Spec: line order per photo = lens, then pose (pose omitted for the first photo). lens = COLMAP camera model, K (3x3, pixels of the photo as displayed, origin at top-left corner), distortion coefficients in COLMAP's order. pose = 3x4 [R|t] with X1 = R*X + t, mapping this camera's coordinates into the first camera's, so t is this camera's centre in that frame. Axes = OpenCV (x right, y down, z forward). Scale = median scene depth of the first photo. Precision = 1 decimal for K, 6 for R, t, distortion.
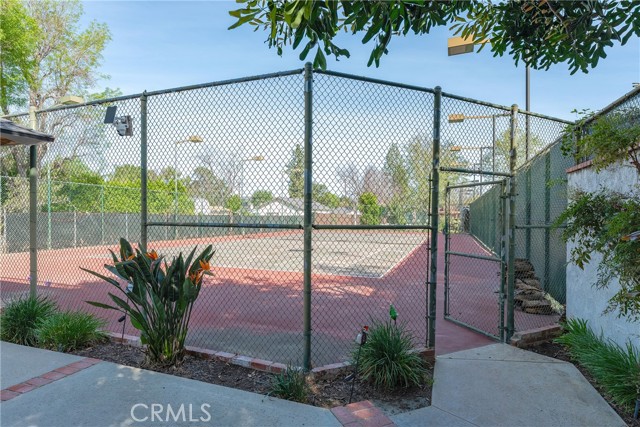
lens RADIAL K [[341.0, 0, 321.6], [0, 341.0, 215.0], [0, 0, 1]] dist [0.001563, 0.000027]
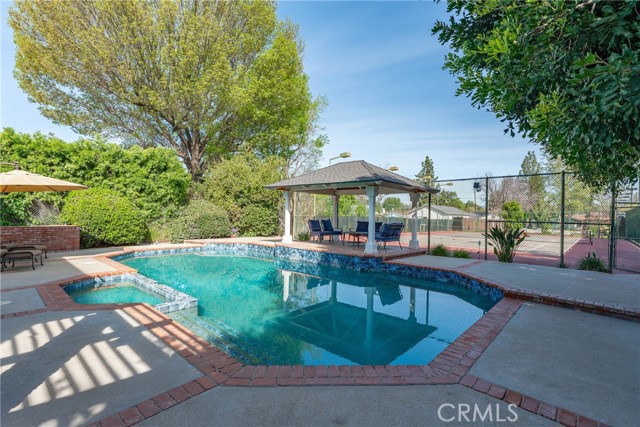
lens RADIAL K [[301.3, 0, 322.2], [0, 301.3, 217.1], [0, 0, 1]] dist [0.000956, -0.001920]
pose [[0.929381, 0.013310, -0.368882, -0.054071], [-0.014801, 0.999890, -0.001214, 0.000699], [0.368825, 0.006588, 0.929475, -0.119931]]
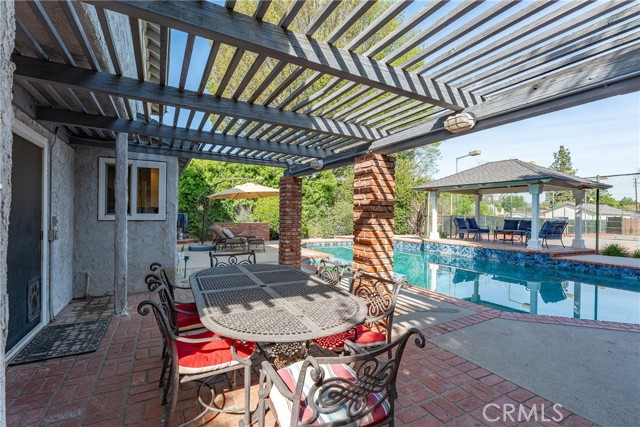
lens RADIAL K [[301.3, 0, 319.6], [0, 301.3, 216.3], [0, 0, 1]] dist [0.000956, -0.001920]
pose [[0.755911, 0.007296, -0.654634, -0.069565], [-0.013056, 0.999907, -0.003931, 0.003262], [0.654545, 0.011519, 0.755936, -0.161705]]
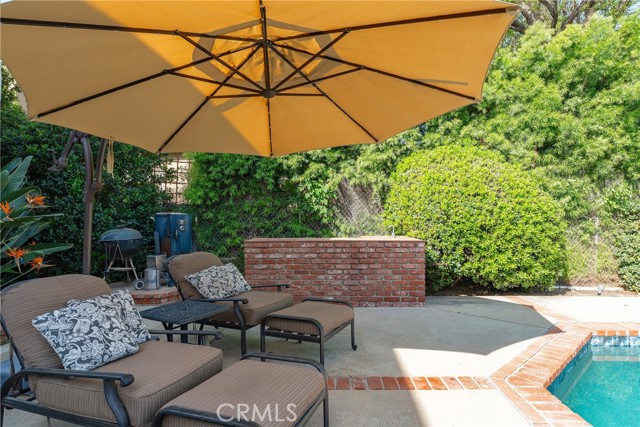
lens RADIAL K [[374.8, 0, 321.2], [0, 374.8, 216.3], [0, 0, 1]] dist [0.004836, 0.001304]
pose [[0.319318, -0.008115, -0.947613, -0.186555], [-0.000382, 0.999962, -0.008692, 0.003484], [0.947648, 0.003137, 0.319302, -0.052915]]
